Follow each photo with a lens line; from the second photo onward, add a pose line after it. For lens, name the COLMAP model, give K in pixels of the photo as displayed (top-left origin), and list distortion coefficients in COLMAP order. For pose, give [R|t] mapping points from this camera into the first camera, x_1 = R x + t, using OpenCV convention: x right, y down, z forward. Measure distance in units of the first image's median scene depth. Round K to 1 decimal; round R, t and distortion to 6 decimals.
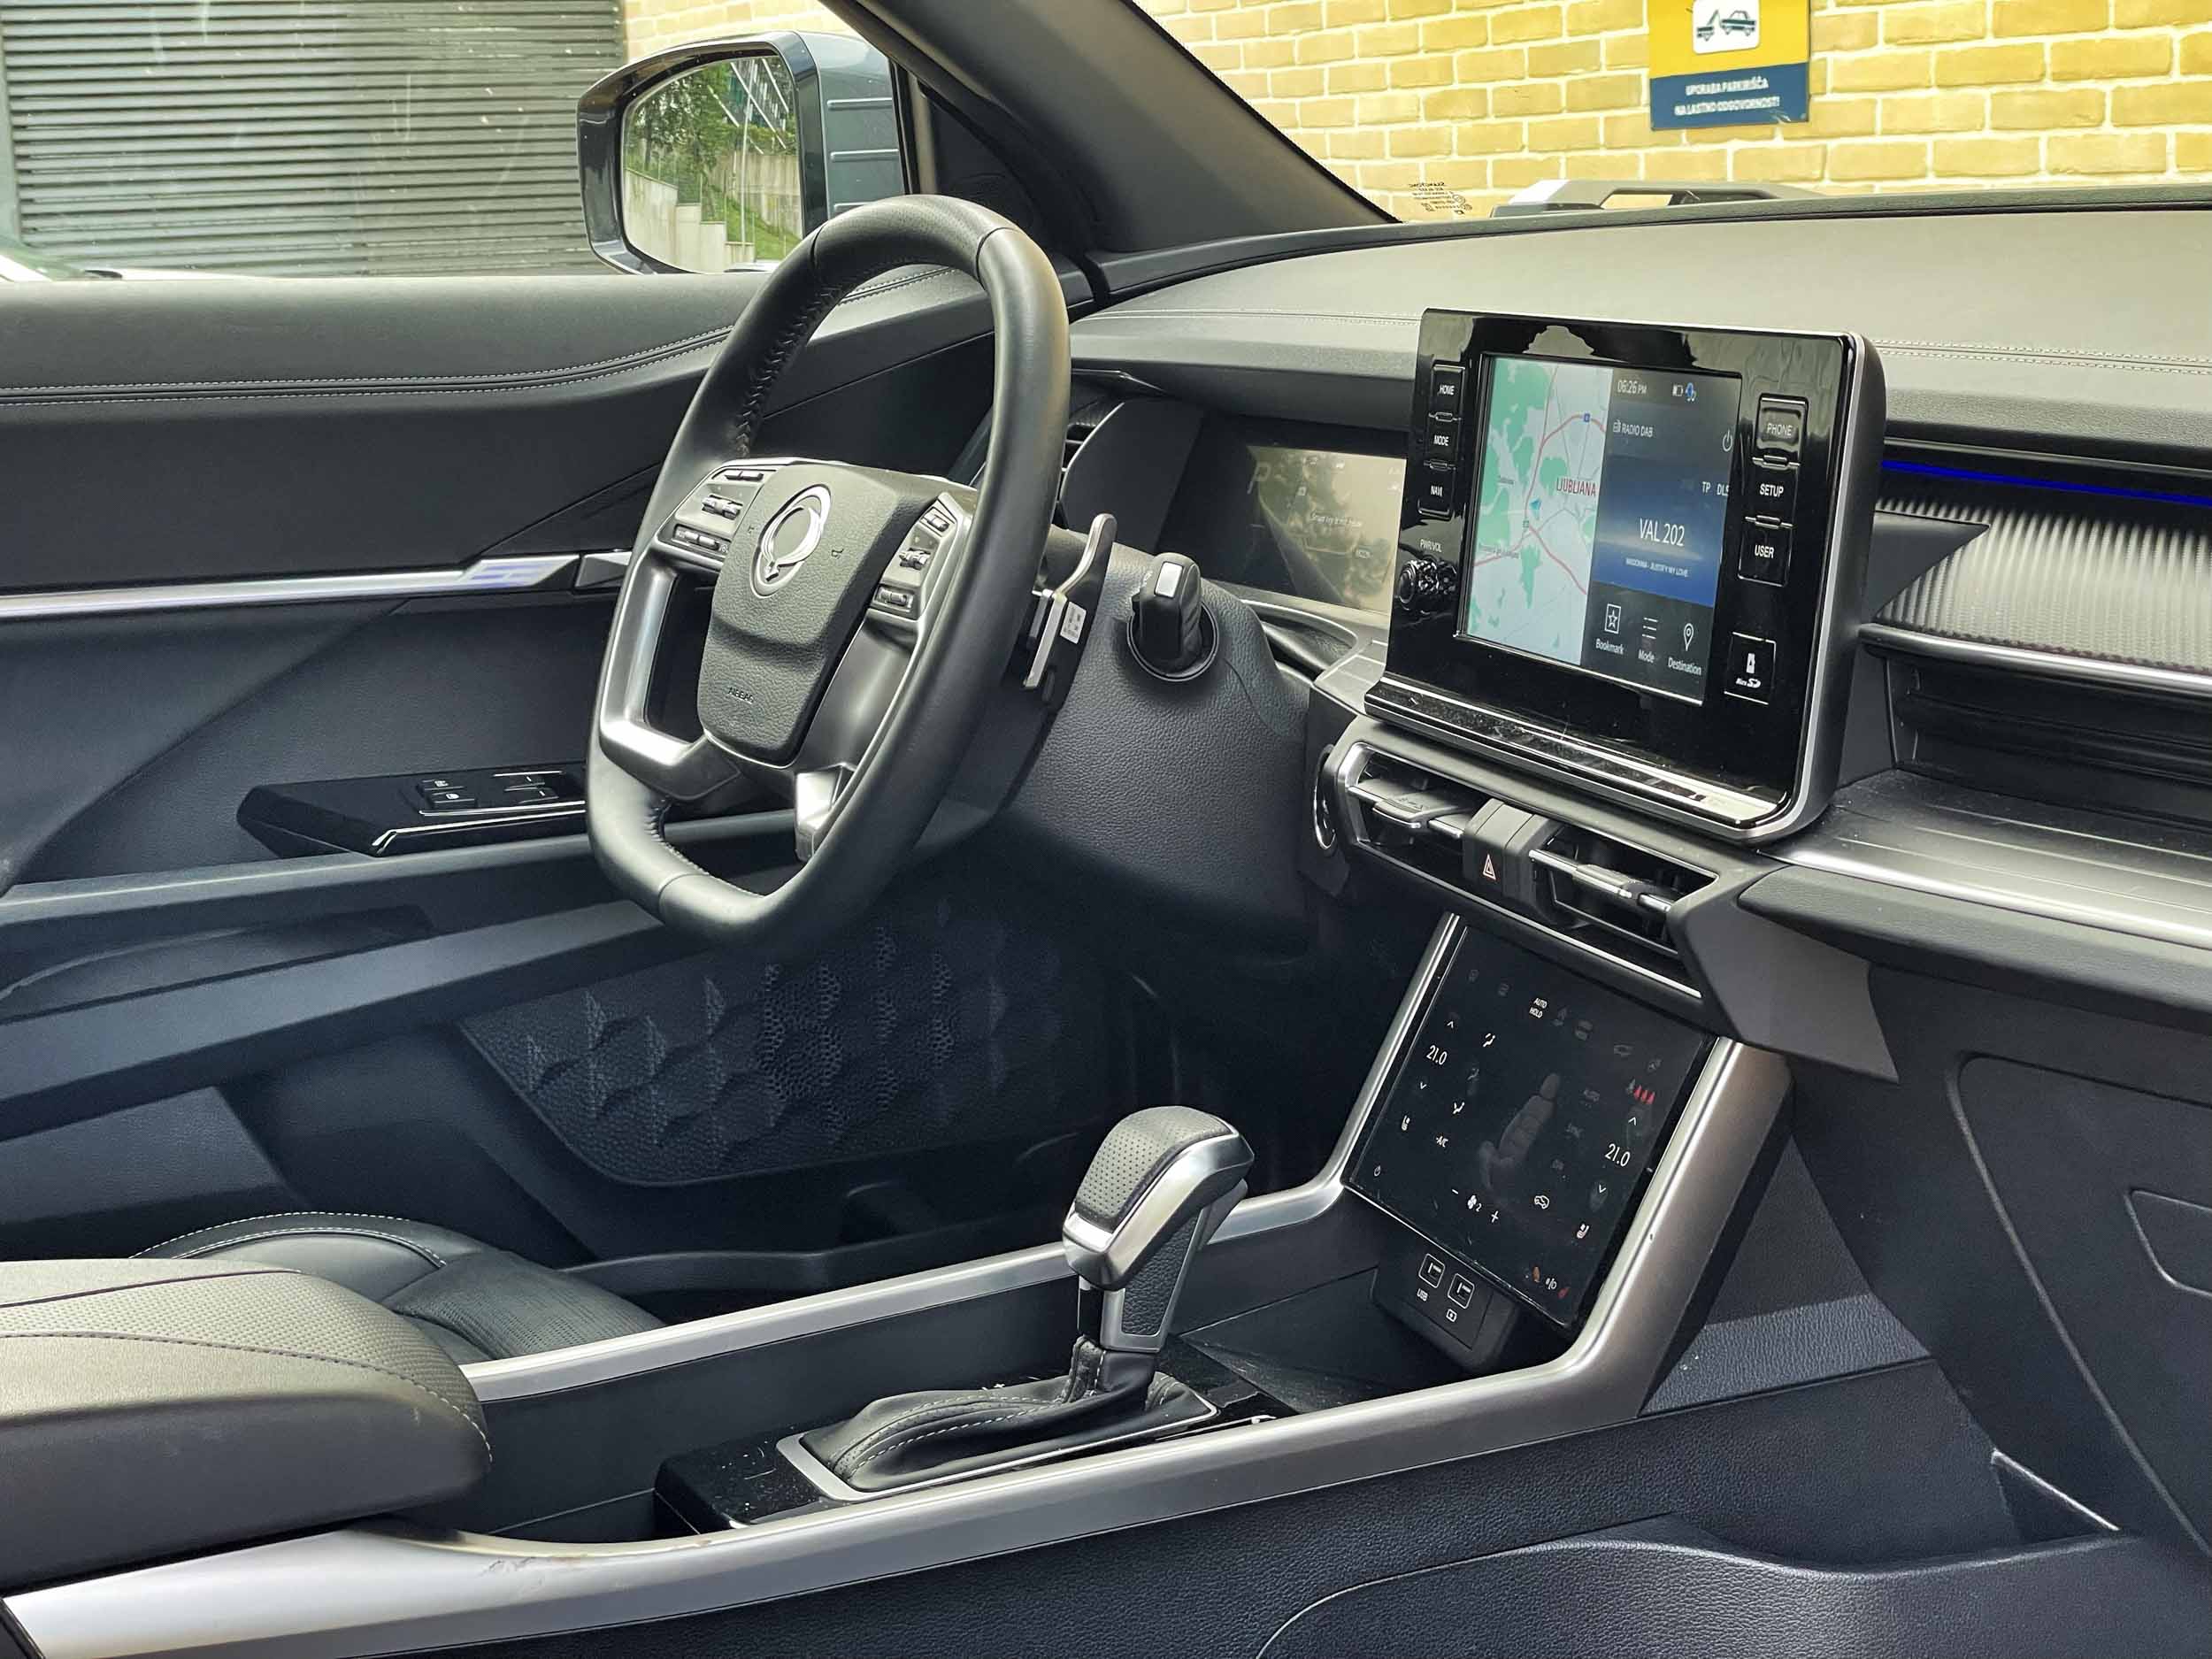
lens RADIAL K [[3272.1, 0, 1106.0], [0, 3272.1, 829.5], [0, 0, 1]] dist [0.048654, 0.017357]
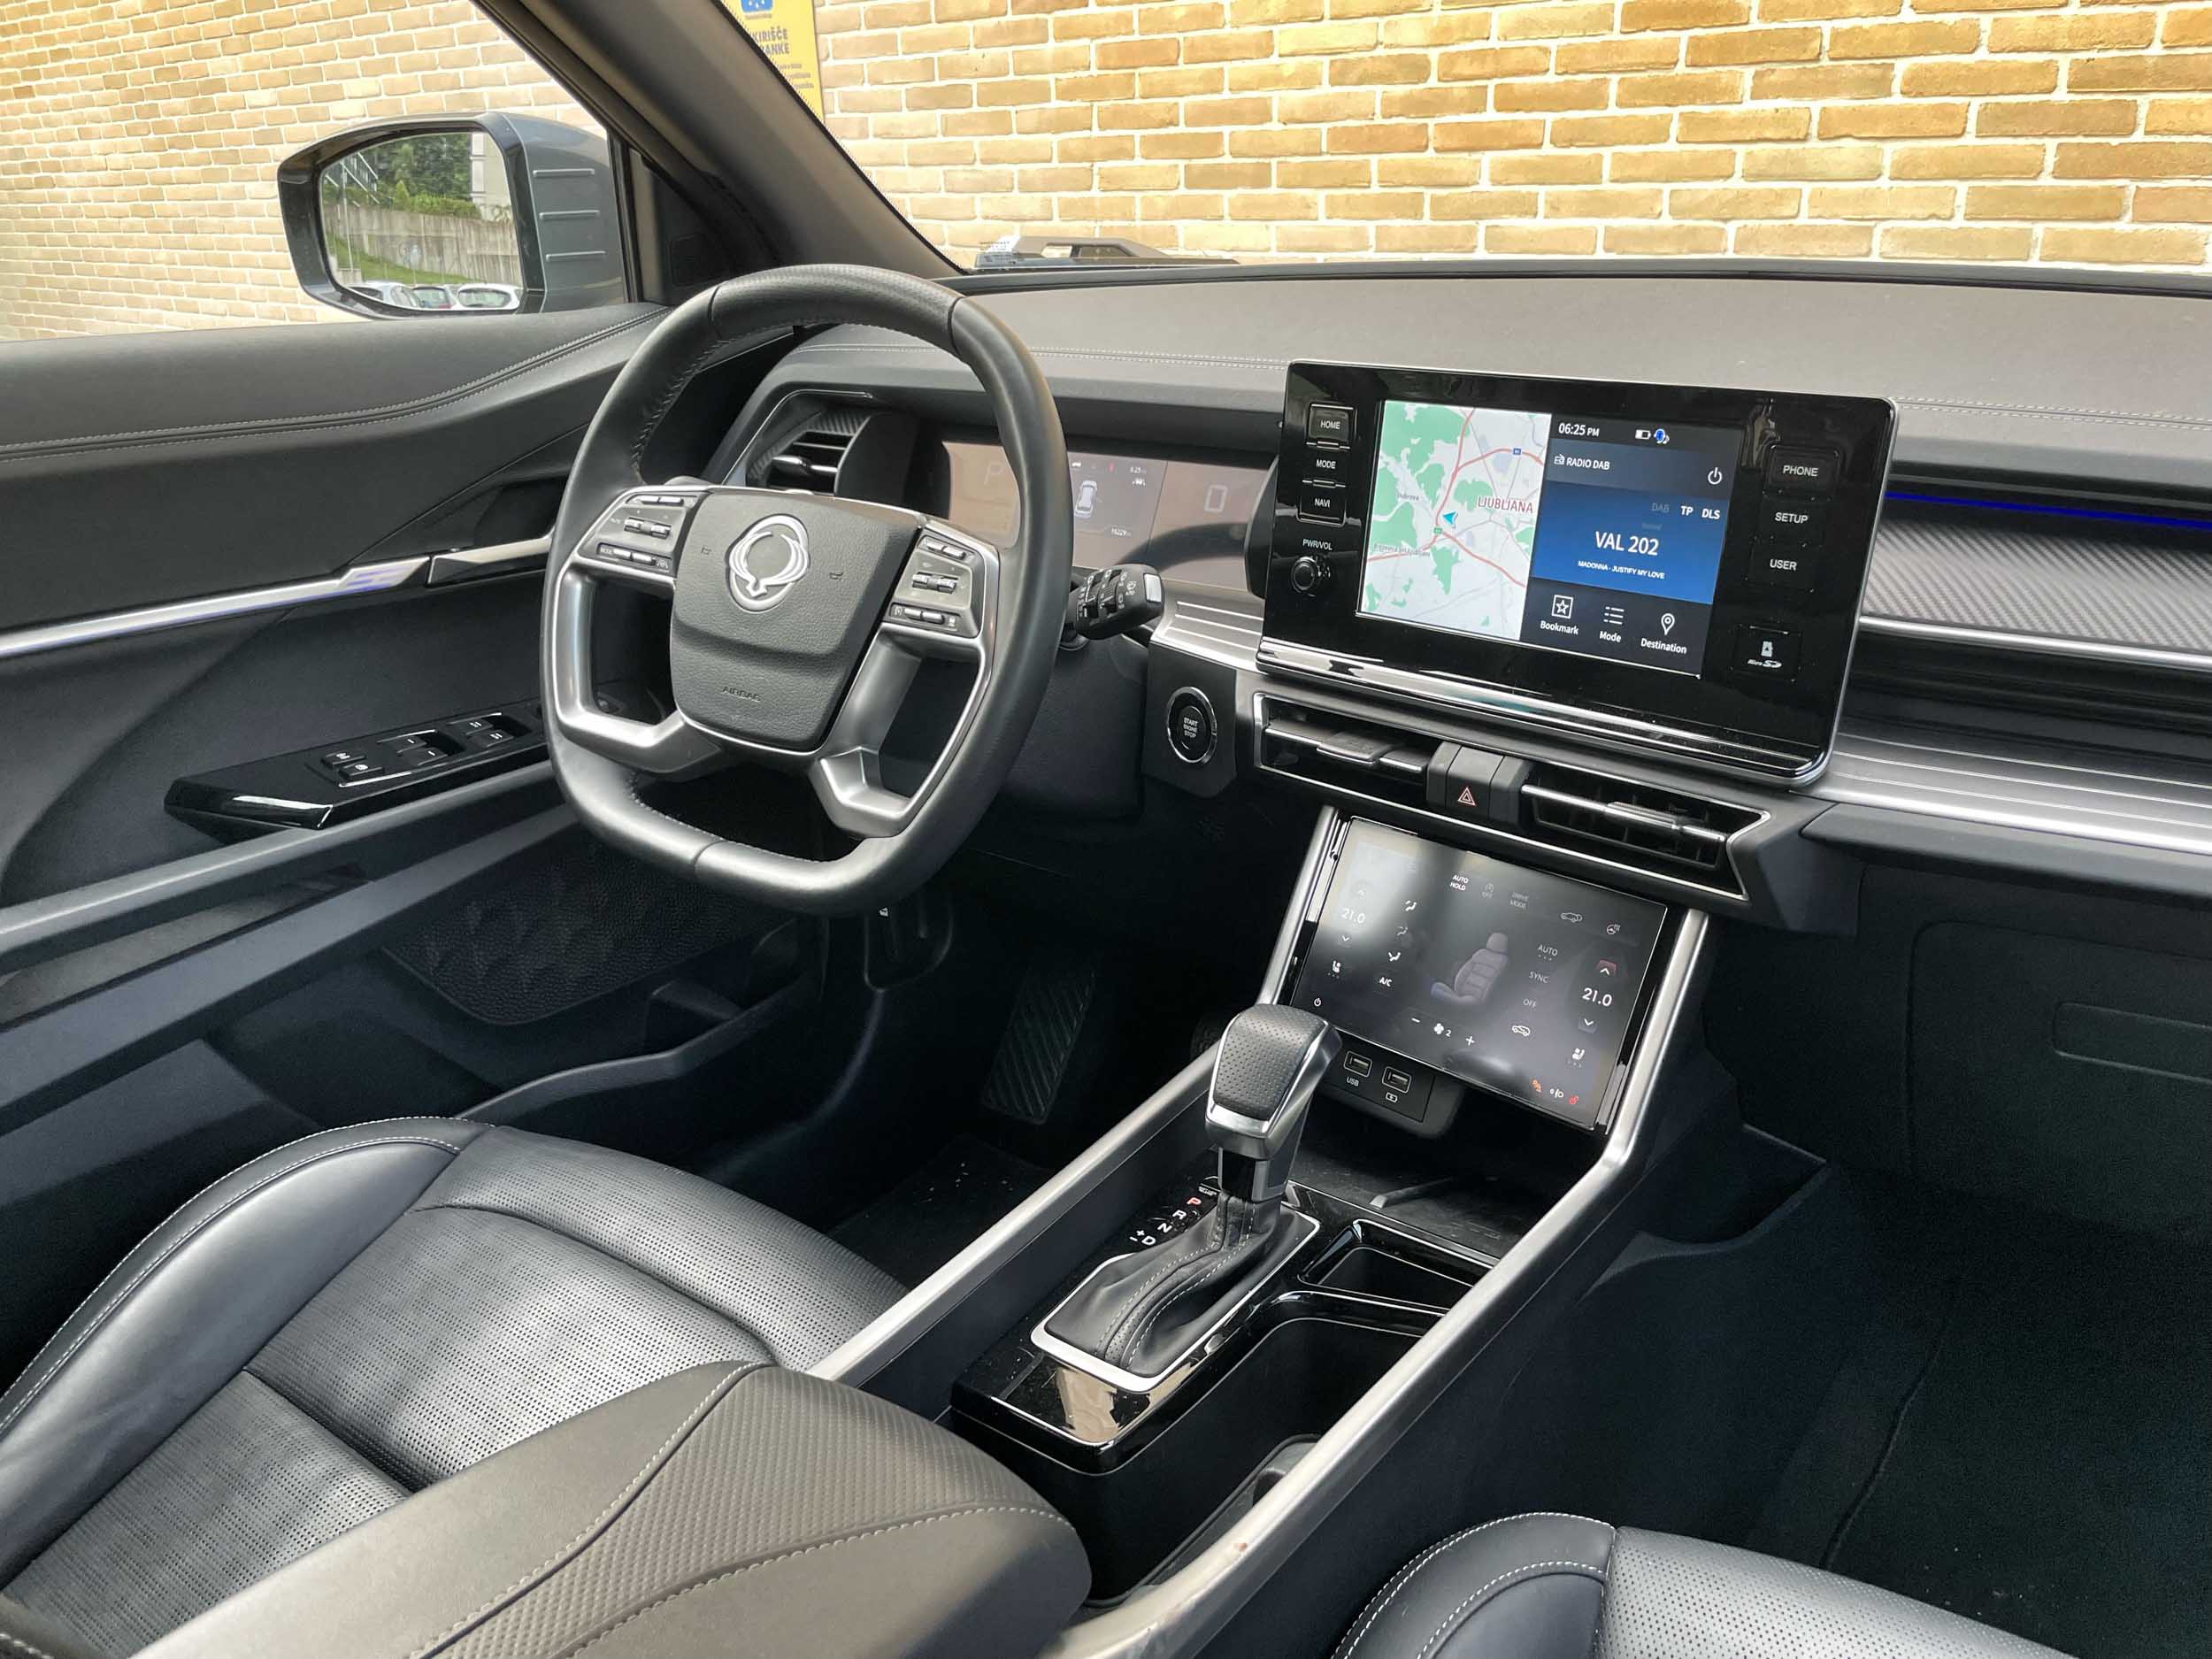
lens RADIAL K [[1677.8, 0, 1122.1], [0, 1677.8, 850.2], [0, 0, 1]] dist [0.064680, -0.102397]
pose [[0.896336, -0.148056, 0.417925, -0.291897], [0.076726, 0.980173, 0.182684, -0.100205], [-0.436686, -0.131681, 0.889924, 0.423397]]
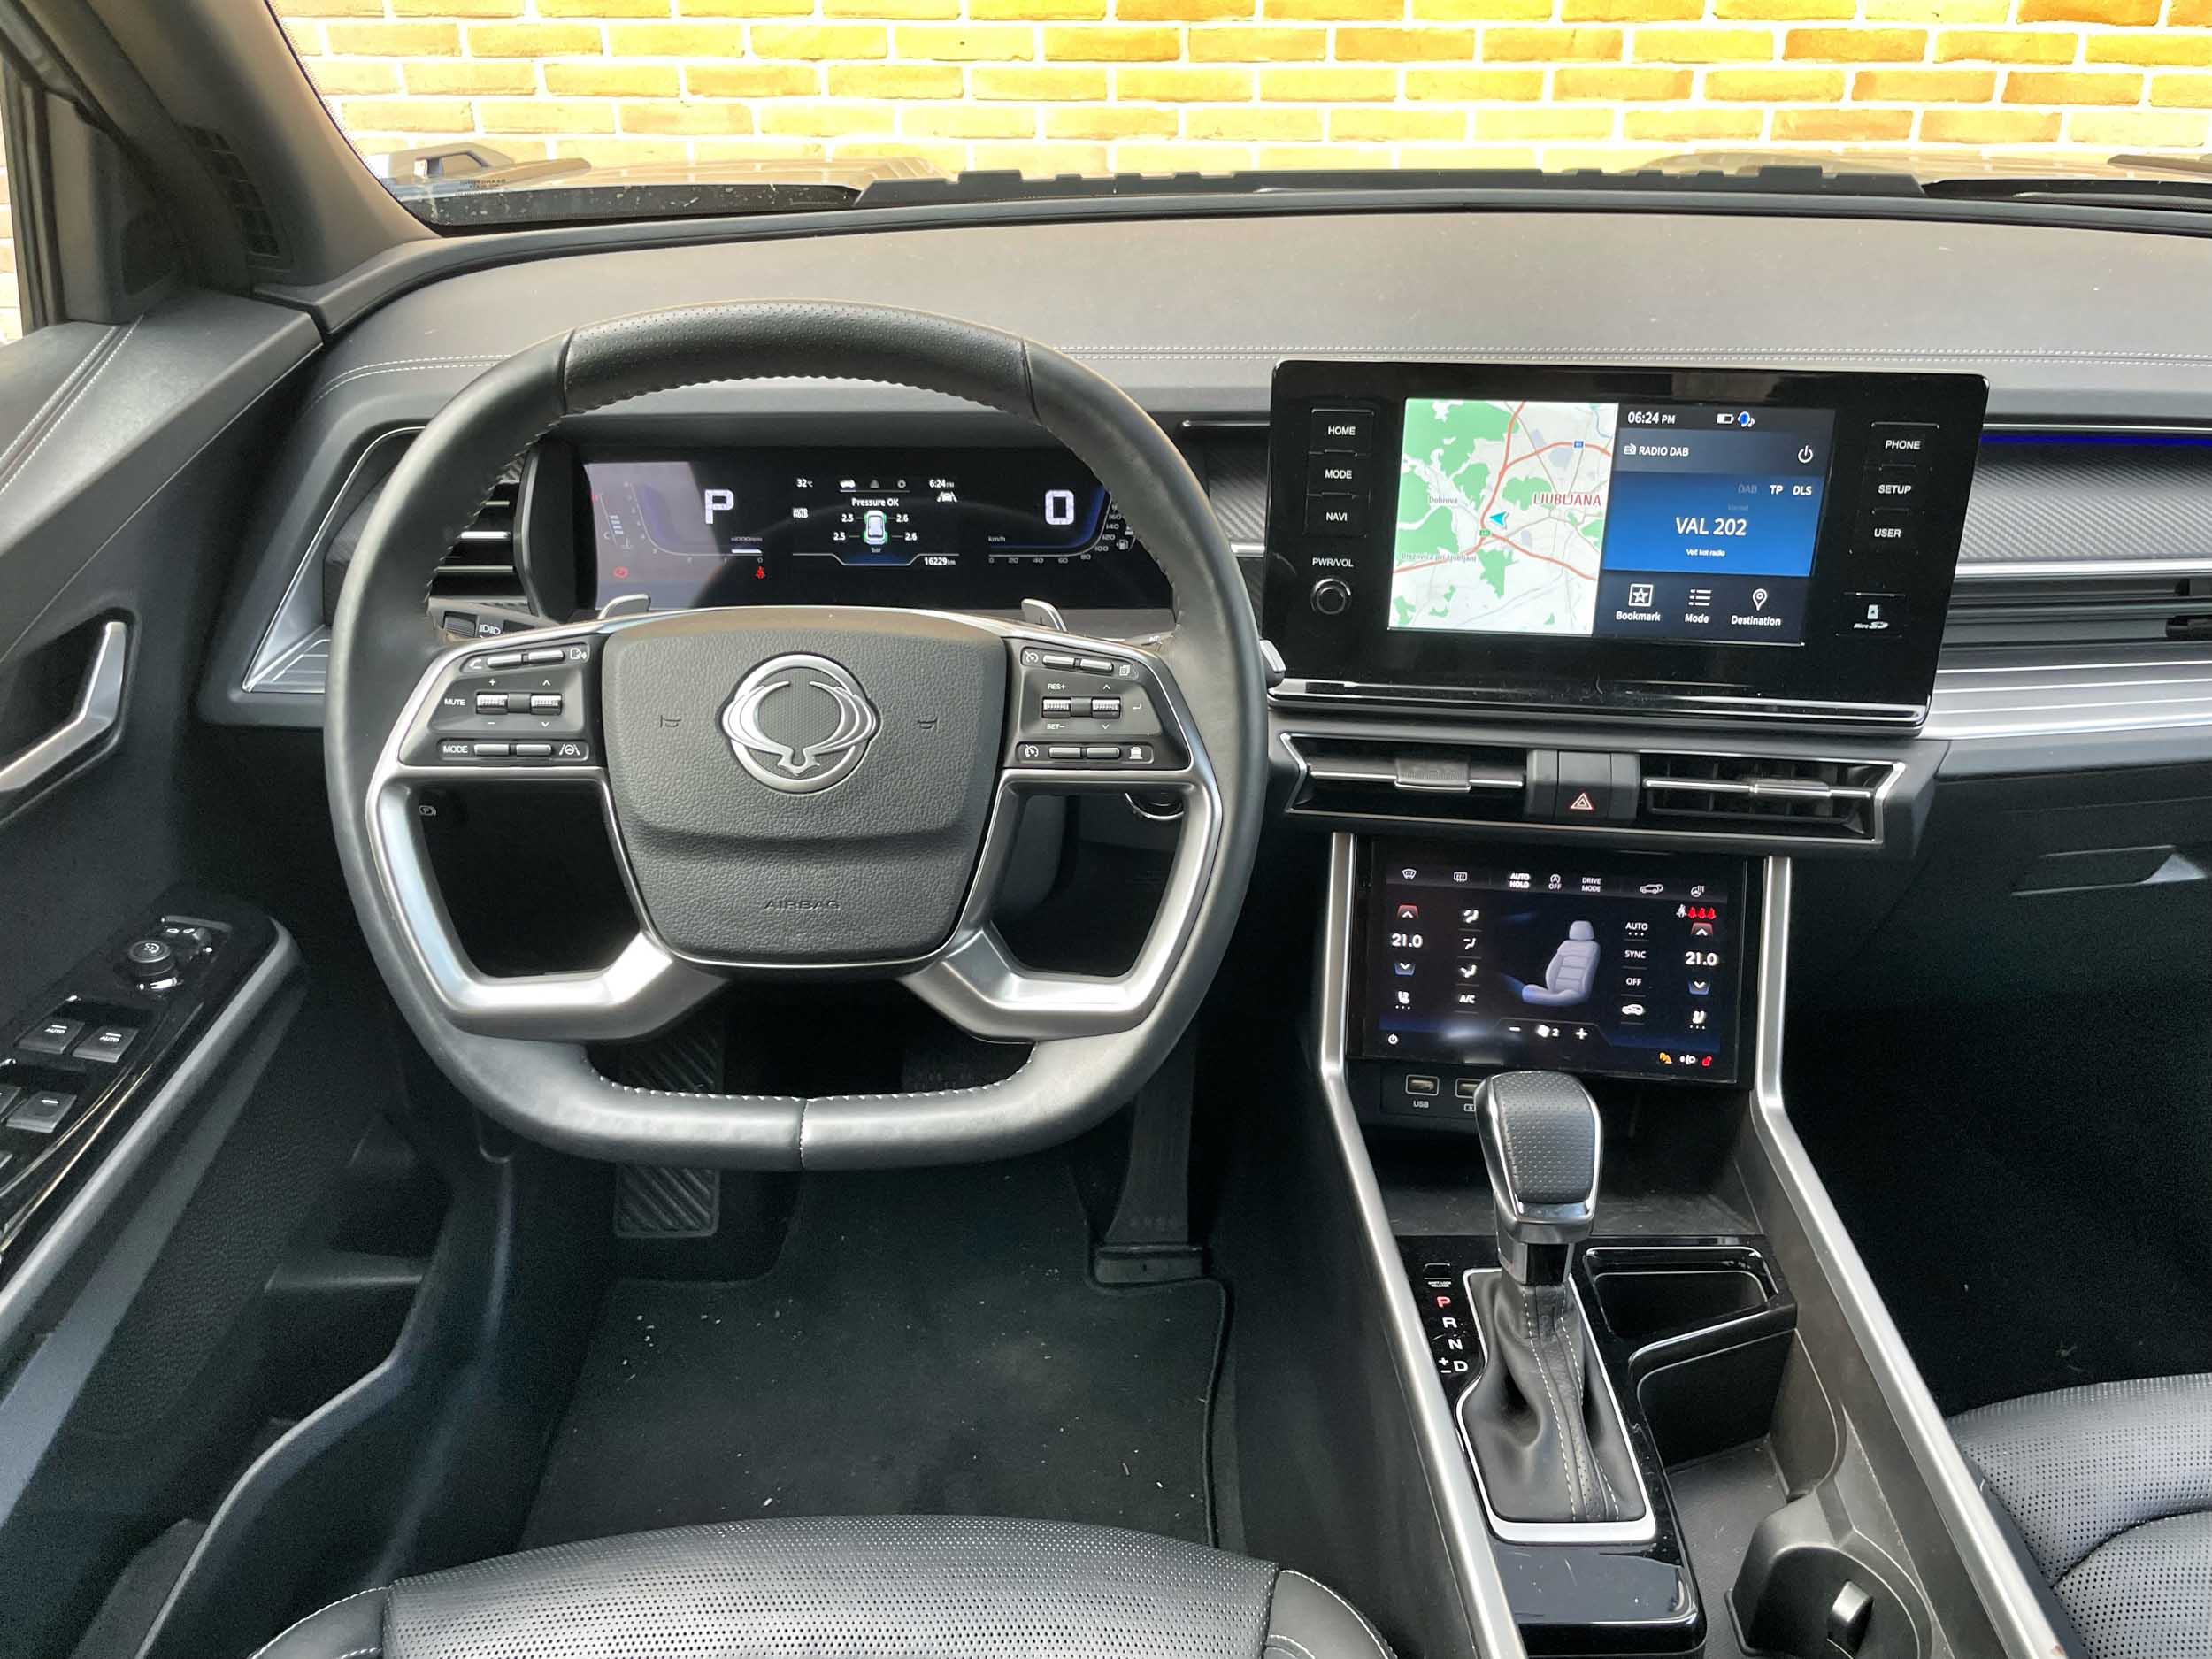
lens RADIAL K [[1683.9, 0, 1108.2], [0, 1683.9, 819.3], [0, 0, 1]] dist [0.064404, -0.098110]
pose [[0.443930, -0.379406, 0.811774, -0.500161], [0.165114, 0.925059, 0.342058, -0.235570], [-0.880718, -0.017814, 0.473307, 0.811456]]
